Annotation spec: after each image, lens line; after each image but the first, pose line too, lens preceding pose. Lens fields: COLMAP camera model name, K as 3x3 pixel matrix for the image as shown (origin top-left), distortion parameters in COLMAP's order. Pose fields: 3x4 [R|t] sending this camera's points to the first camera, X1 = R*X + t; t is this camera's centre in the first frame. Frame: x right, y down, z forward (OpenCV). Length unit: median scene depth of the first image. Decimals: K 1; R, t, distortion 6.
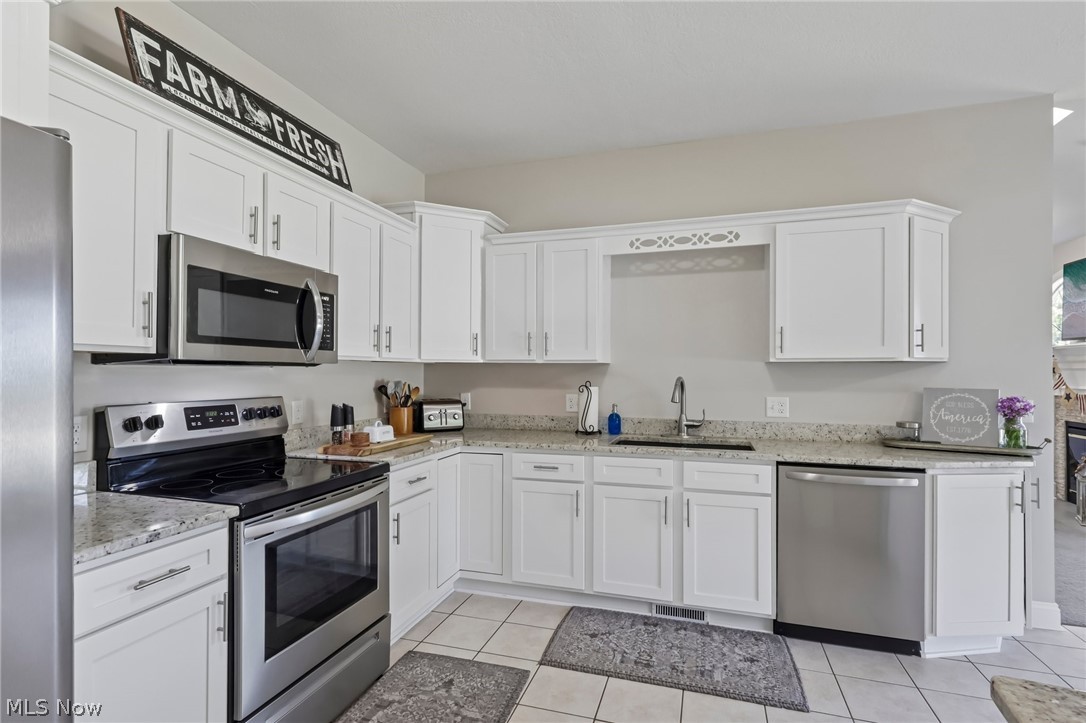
lens RADIAL K [[518.0, 0, 539.8], [0, 518.0, 367.1], [0, 0, 1]] dist [-0.010040, 0.001538]
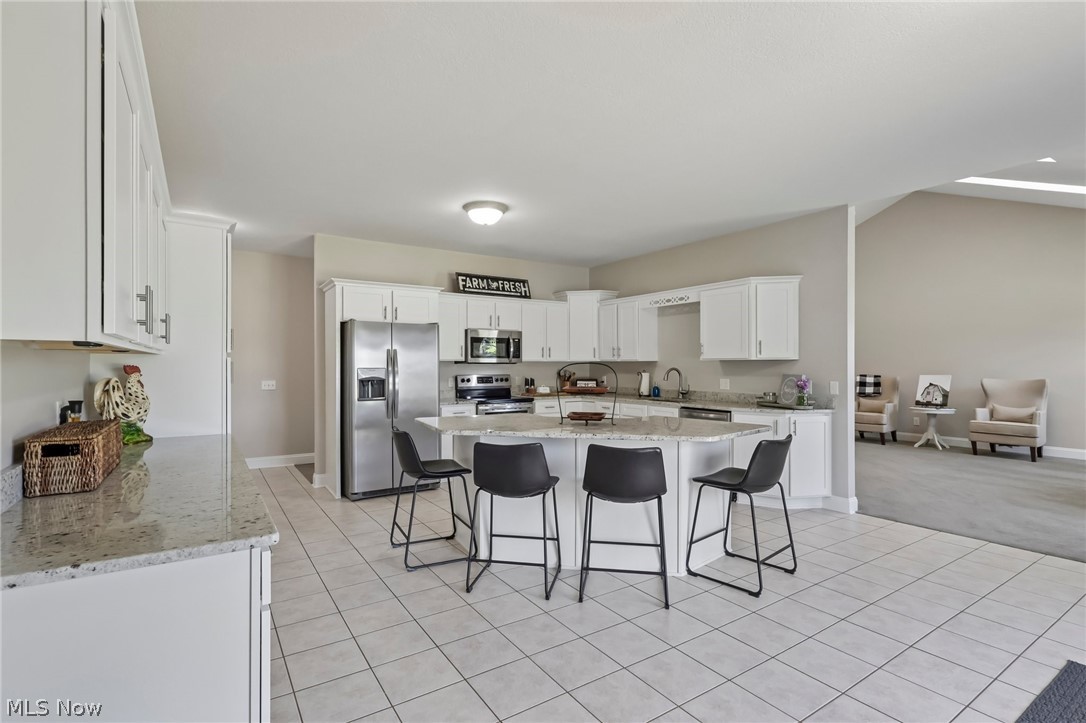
lens RADIAL K [[518.0, 0, 542.4], [0, 518.0, 364.3], [0, 0, 1]] dist [-0.010040, 0.001538]
pose [[0.781079, -0.003005, -0.624425, 1.390898], [0.007149, 0.999966, 0.004130, -0.009303], [0.624392, -0.007690, 0.781074, -1.080757]]
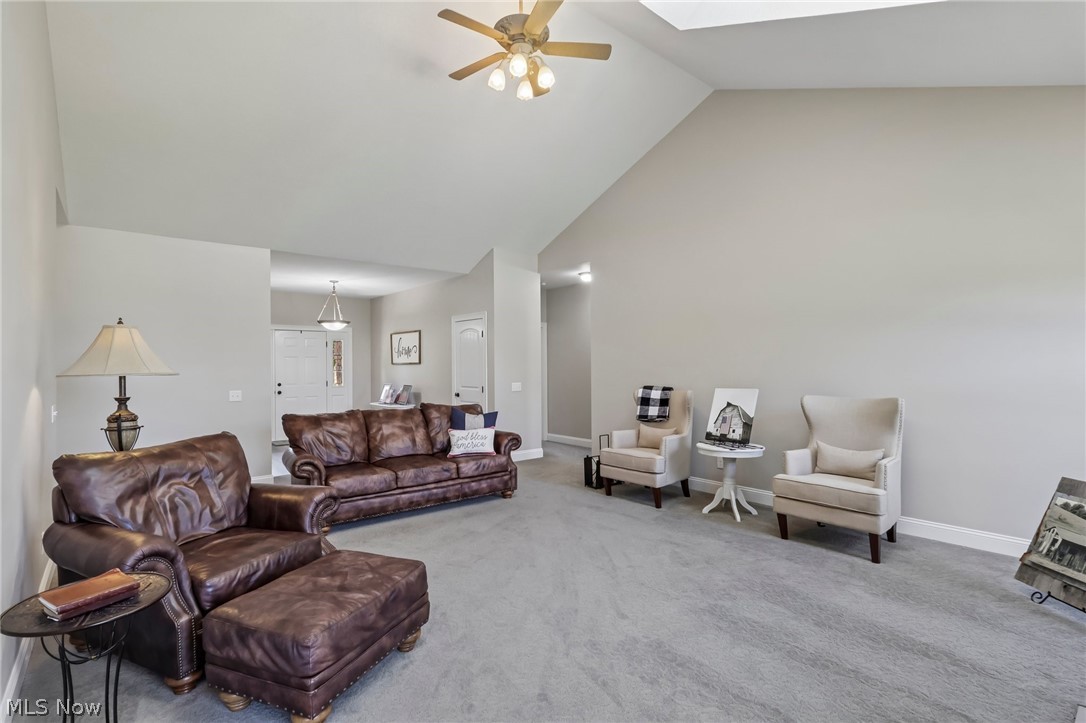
lens RADIAL K [[518.0, 0, 540.3], [0, 518.0, 359.2], [0, 0, 1]] dist [-0.010040, 0.001538]
pose [[0.850986, -0.014176, -0.524997, 1.697682], [0.011963, 0.999899, -0.007608, -0.014269], [0.525052, 0.000194, 0.851070, 1.050447]]
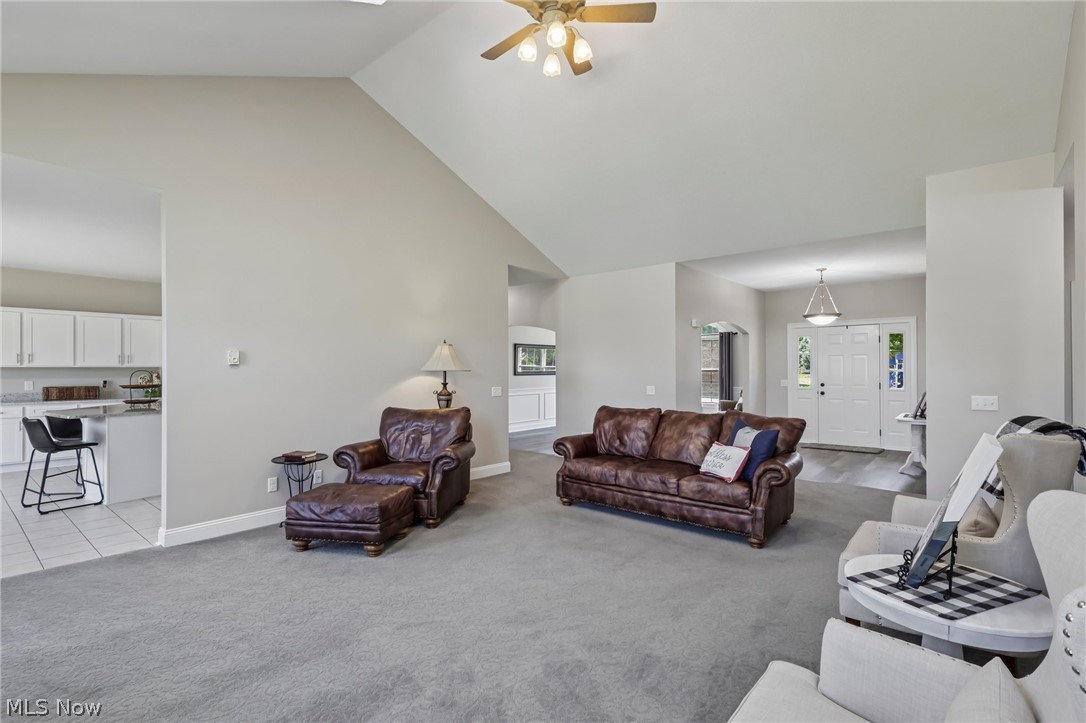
lens RADIAL K [[518.0, 0, 537.6], [0, 518.0, 365.0], [0, 0, 1]] dist [-0.010040, 0.001538]
pose [[-0.378828, -0.004393, -0.925457, 2.160091], [0.007261, 0.999944, -0.007718, -0.002335], [0.925439, -0.009644, -0.378775, 2.819621]]
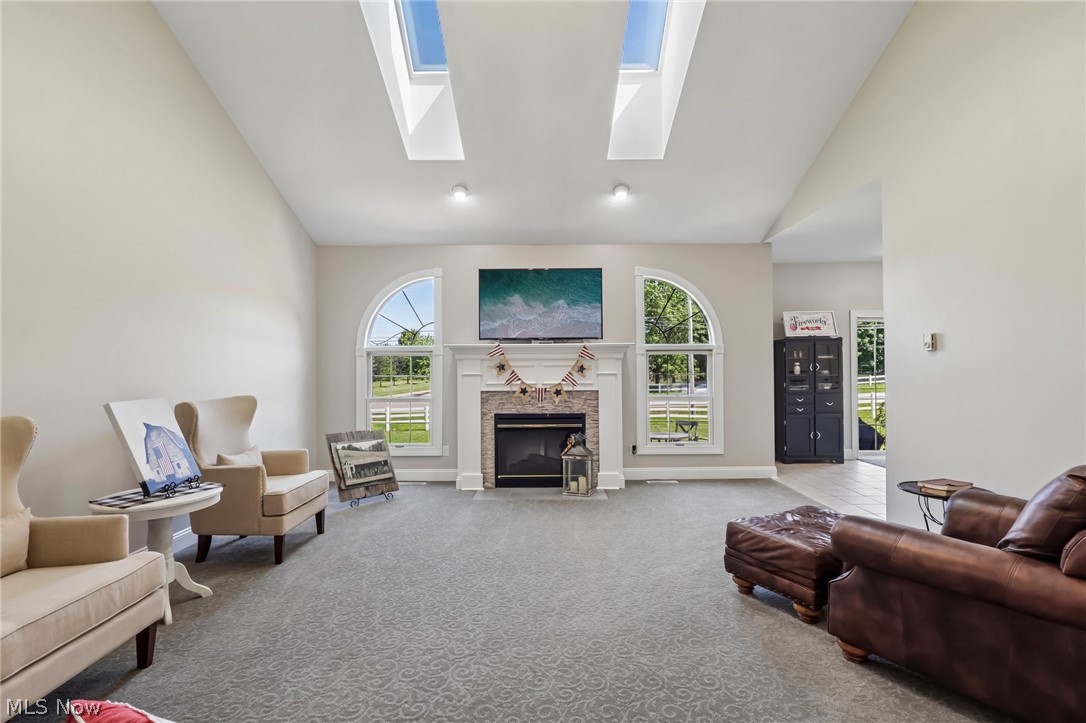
lens RADIAL K [[518.0, 0, 534.0], [0, 518.0, 366.8], [0, 0, 1]] dist [-0.010040, 0.001538]
pose [[-0.301233, 0.005921, 0.953532, -0.088486], [0.003159, 0.999981, -0.005211, 0.024013], [-0.953545, 0.001443, -0.301247, 2.618164]]
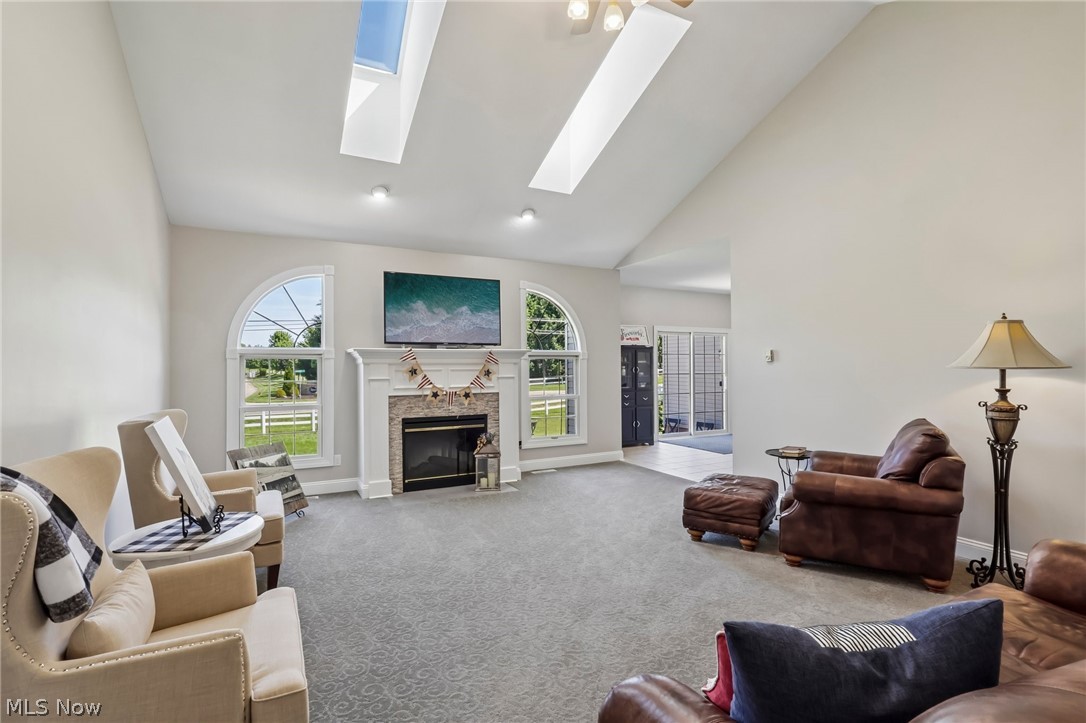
lens RADIAL K [[518.0, 0, 536.5], [0, 518.0, 365.6], [0, 0, 1]] dist [-0.010040, 0.001538]
pose [[-0.714531, 0.005225, 0.699584, 0.130726], [0.003773, 0.999986, -0.003615, -0.002444], [-0.699594, 0.000057, -0.714541, 3.308150]]
